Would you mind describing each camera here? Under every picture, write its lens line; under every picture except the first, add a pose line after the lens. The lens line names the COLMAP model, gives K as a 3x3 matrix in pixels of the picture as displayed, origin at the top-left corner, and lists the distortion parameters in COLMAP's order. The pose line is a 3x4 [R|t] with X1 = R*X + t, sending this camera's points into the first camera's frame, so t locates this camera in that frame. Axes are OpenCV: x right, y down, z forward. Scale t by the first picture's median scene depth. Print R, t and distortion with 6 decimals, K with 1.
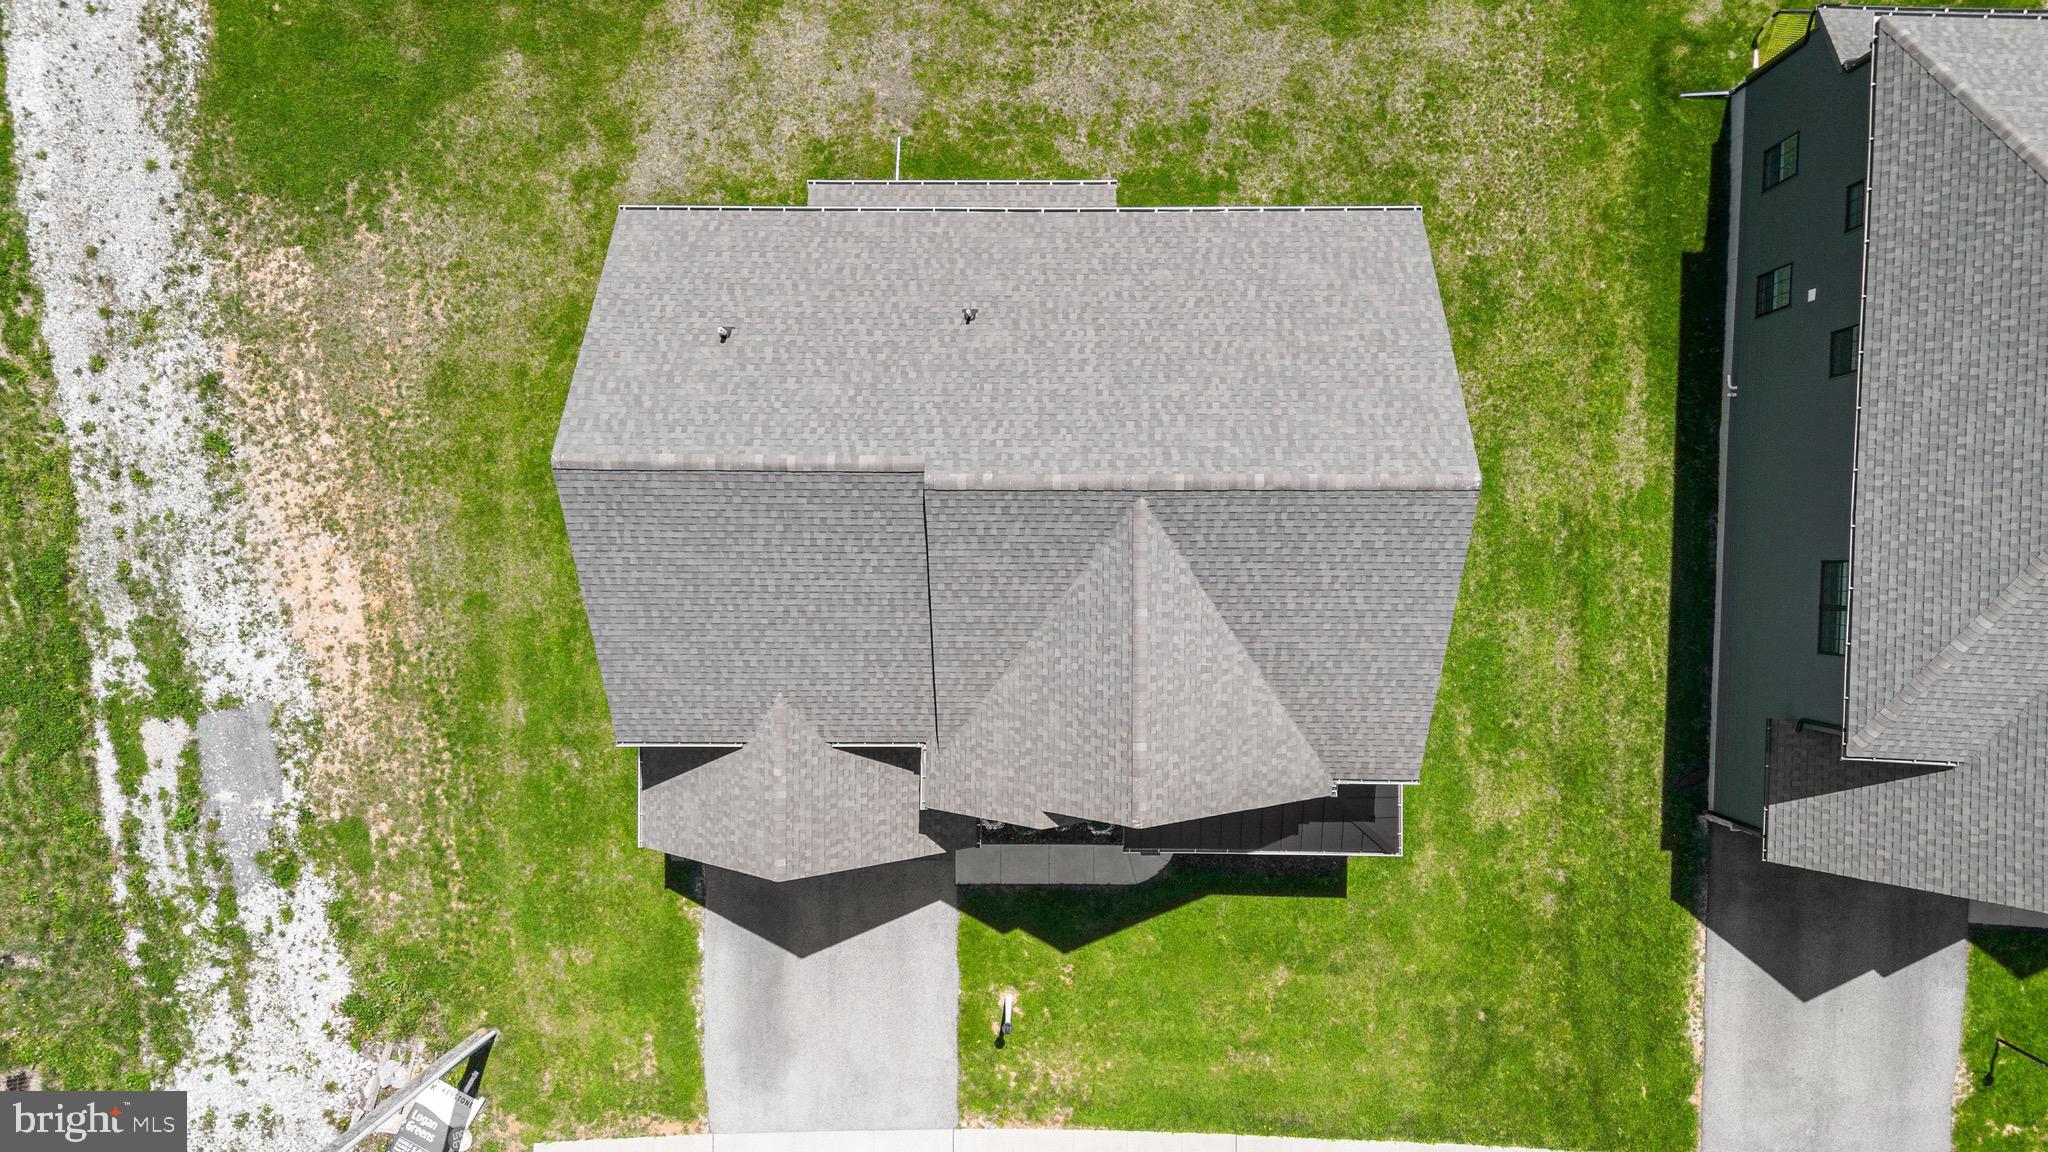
lens RADIAL K [[1465.6, 0, 1032.6], [0, 1465.6, 570.9], [0, 0, 1]] dist [0.057292, -0.053530]
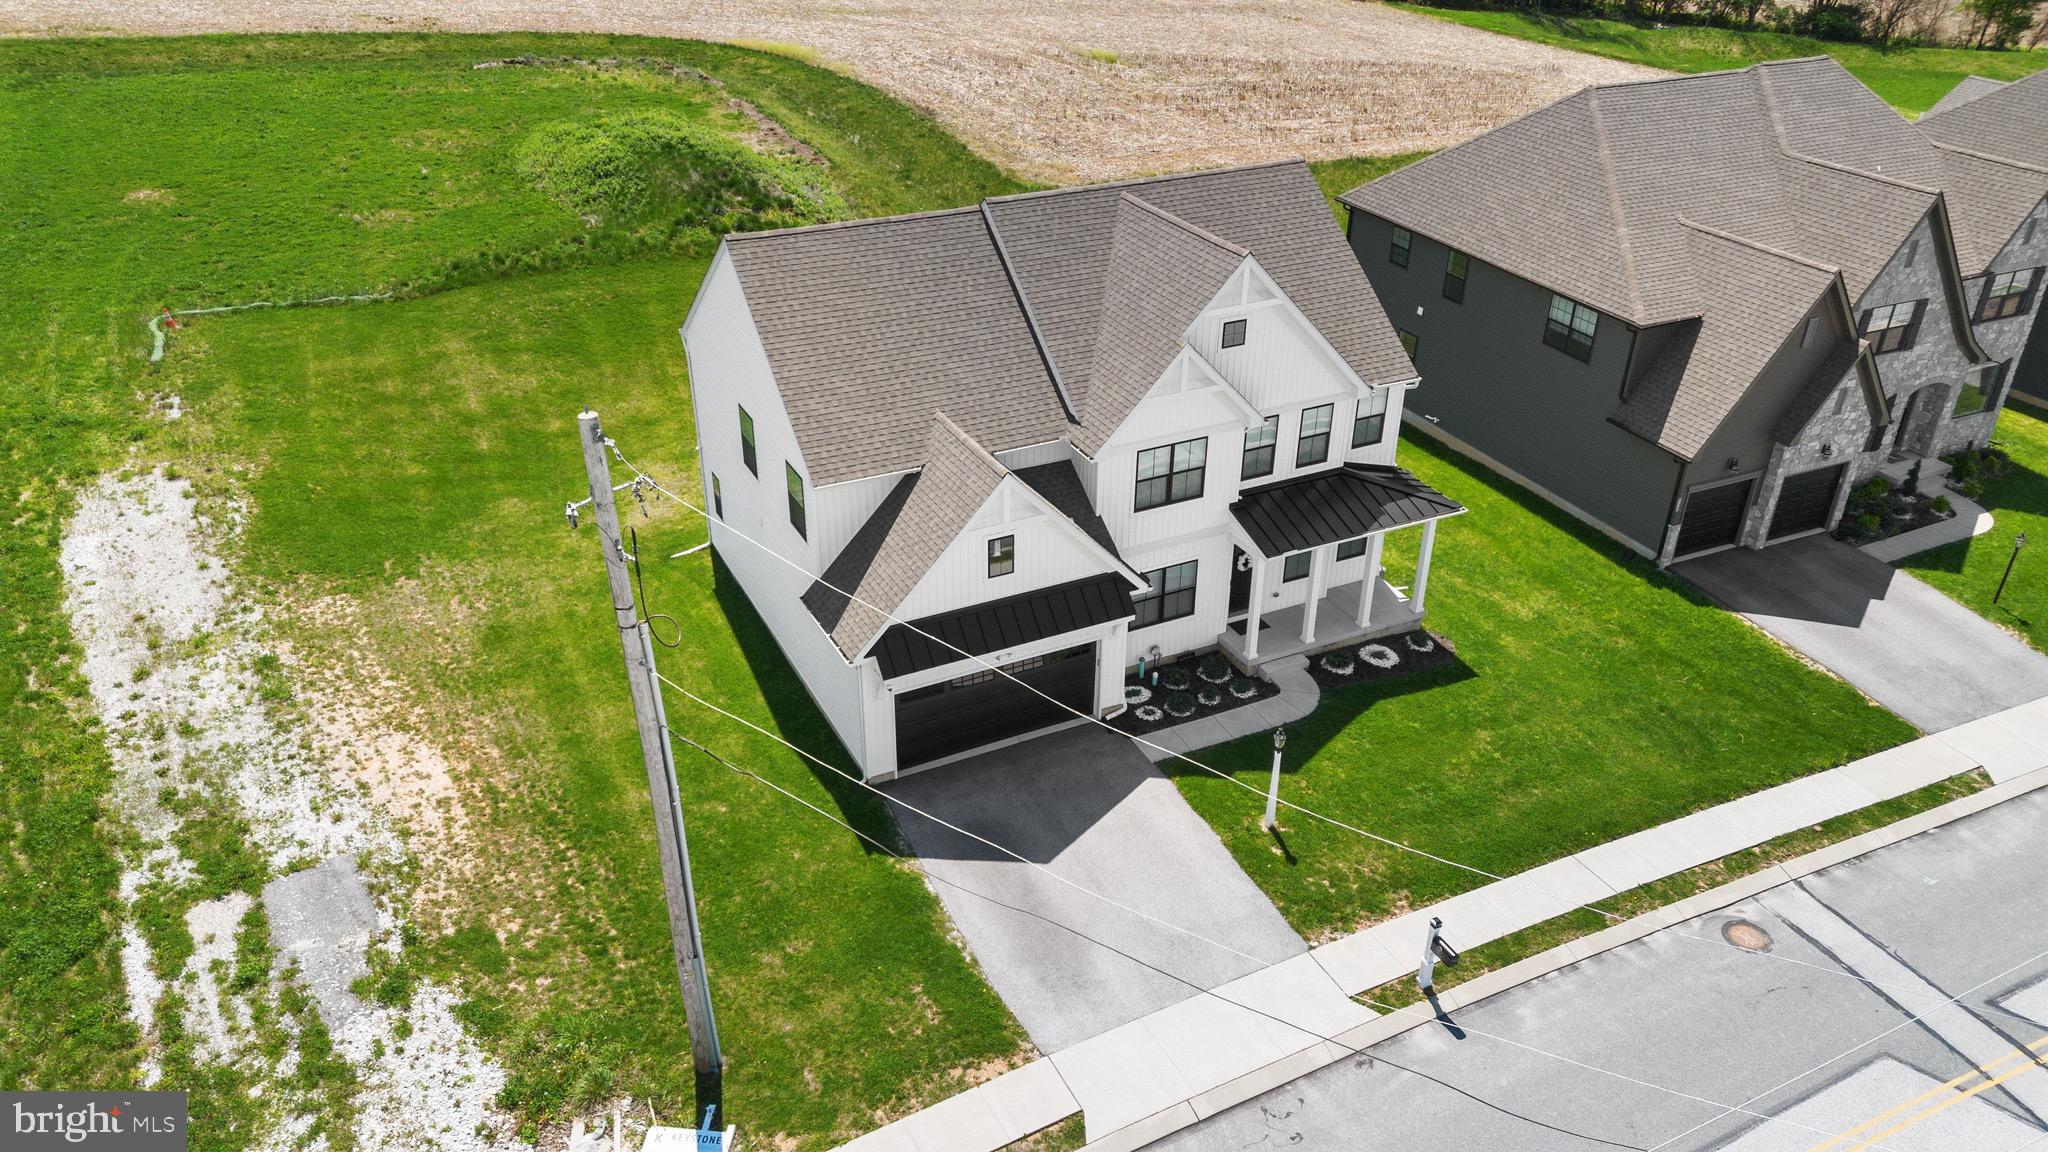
lens RADIAL K [[1465.6, 0, 1032.7], [0, 1465.6, 547.6], [0, 0, 1]] dist [0.057292, -0.053530]
pose [[0.888978, -0.198888, 0.412507, -0.482042], [0.457341, 0.432029, -0.777297, 0.850715], [-0.023620, 0.879656, 0.475024, 0.429808]]
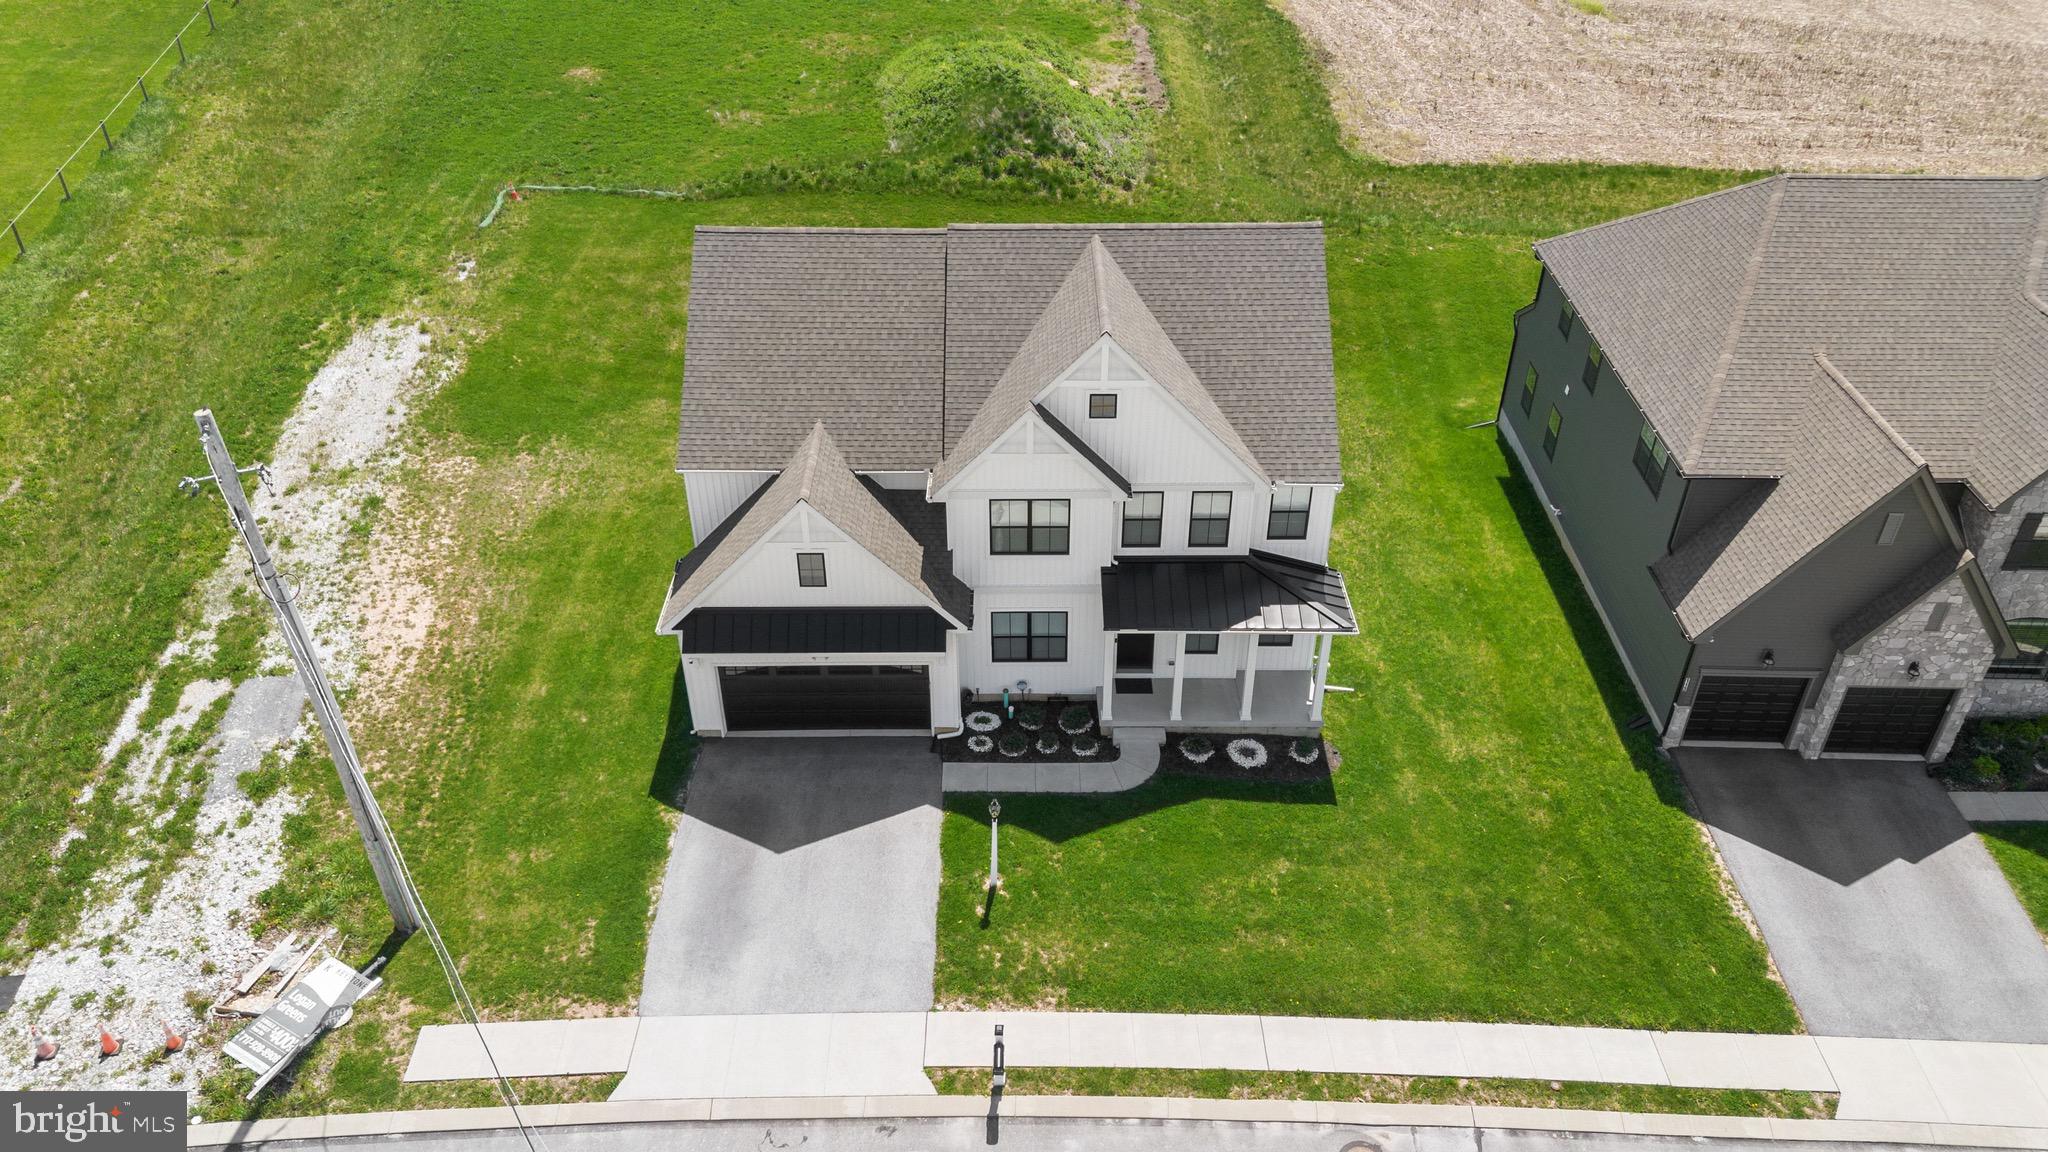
lens RADIAL K [[1465.6, 0, 1035.4], [0, 1465.6, 551.7], [0, 0, 1]] dist [0.057292, -0.053530]
pose [[0.999749, 0.005857, 0.021603, -0.011425], [0.014669, 0.557509, -0.830042, 0.944928], [-0.016906, 0.830151, 0.557283, 0.310727]]
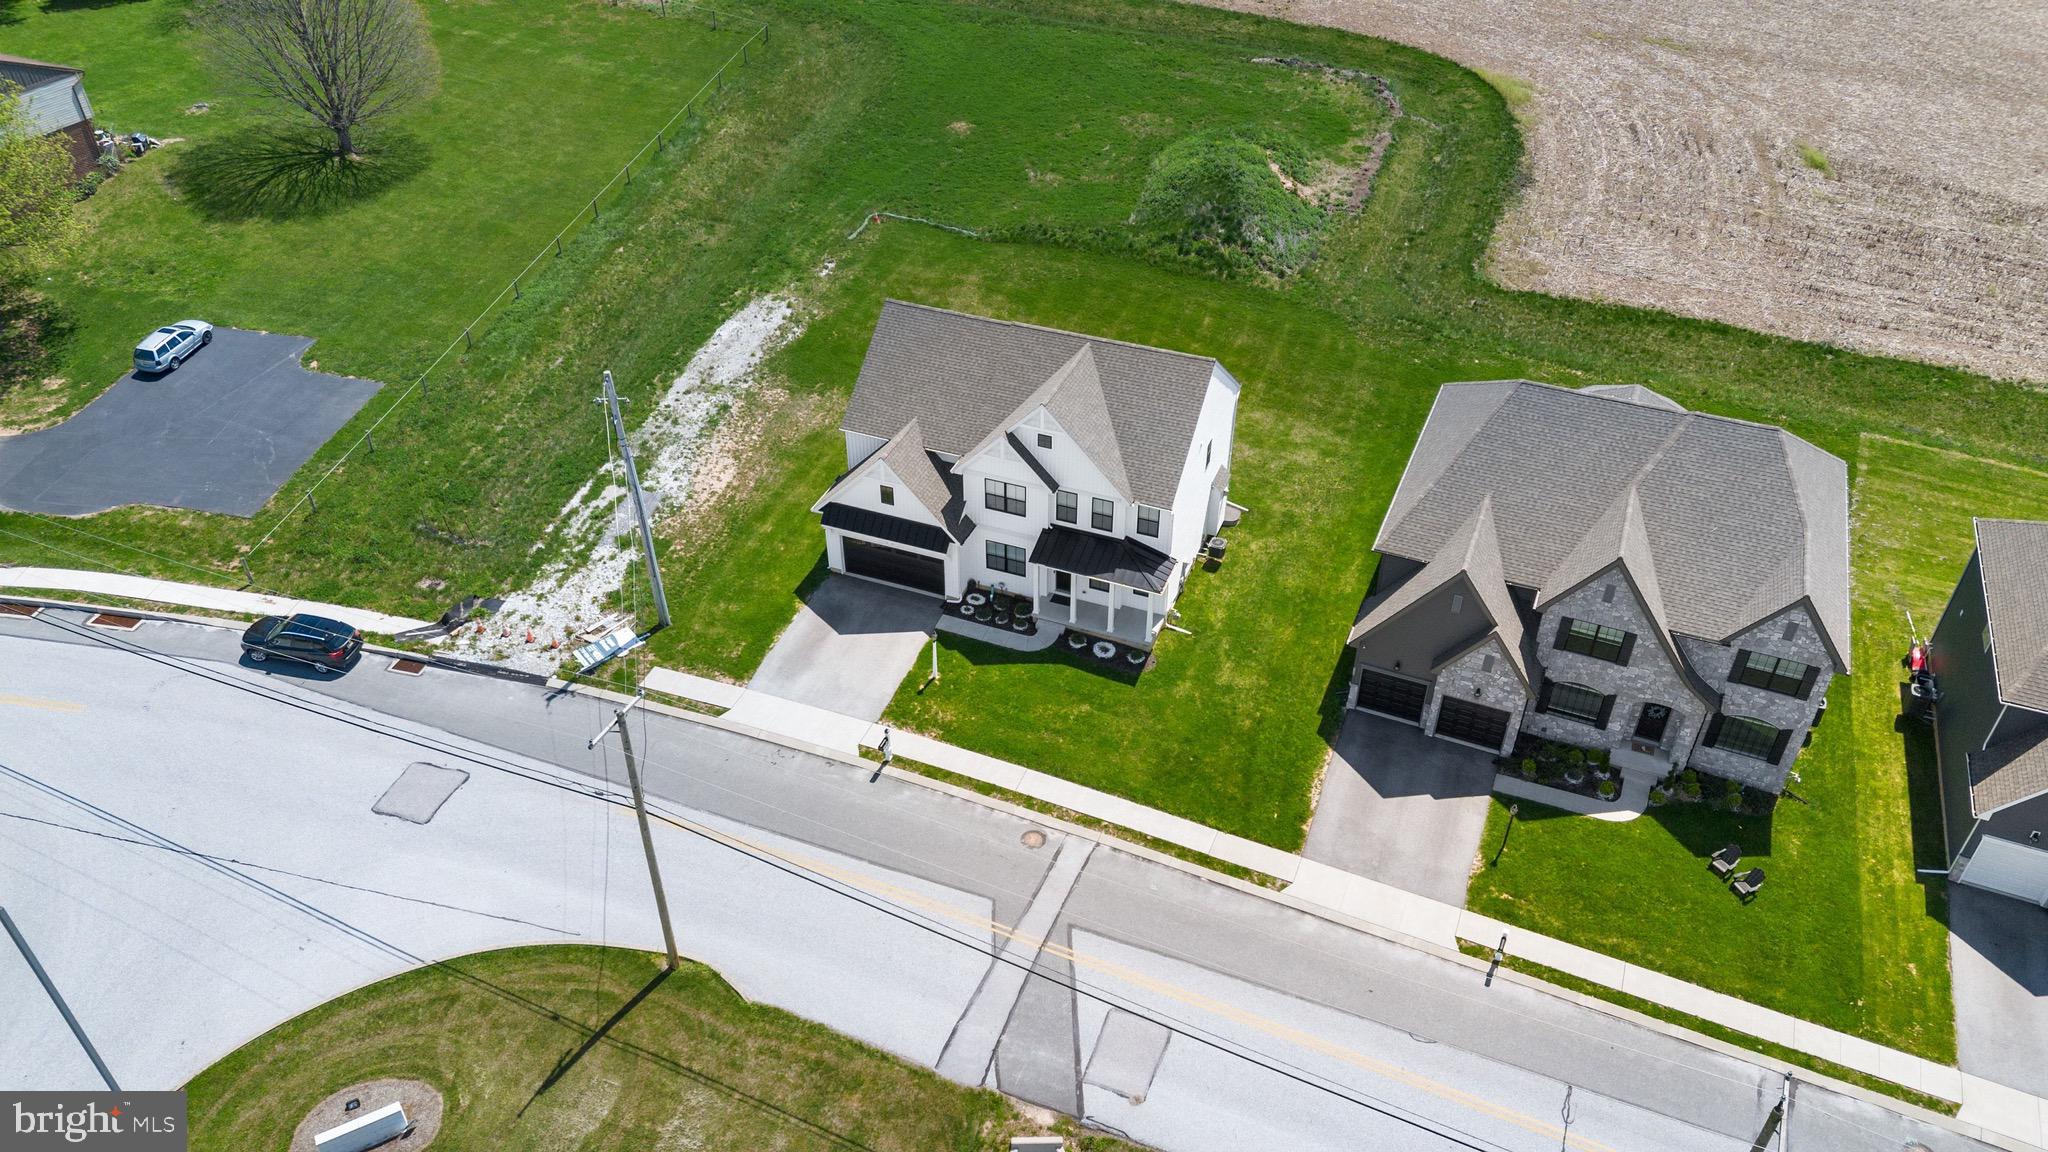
lens RADIAL K [[1465.6, 0, 1041.2], [0, 1465.6, 549.7], [0, 0, 1]] dist [0.057292, -0.053530]
pose [[0.934960, 0.226206, -0.273279, 0.547445], [-0.354233, 0.553567, -0.753713, 1.483721], [-0.019216, 0.801495, 0.597692, -0.170414]]
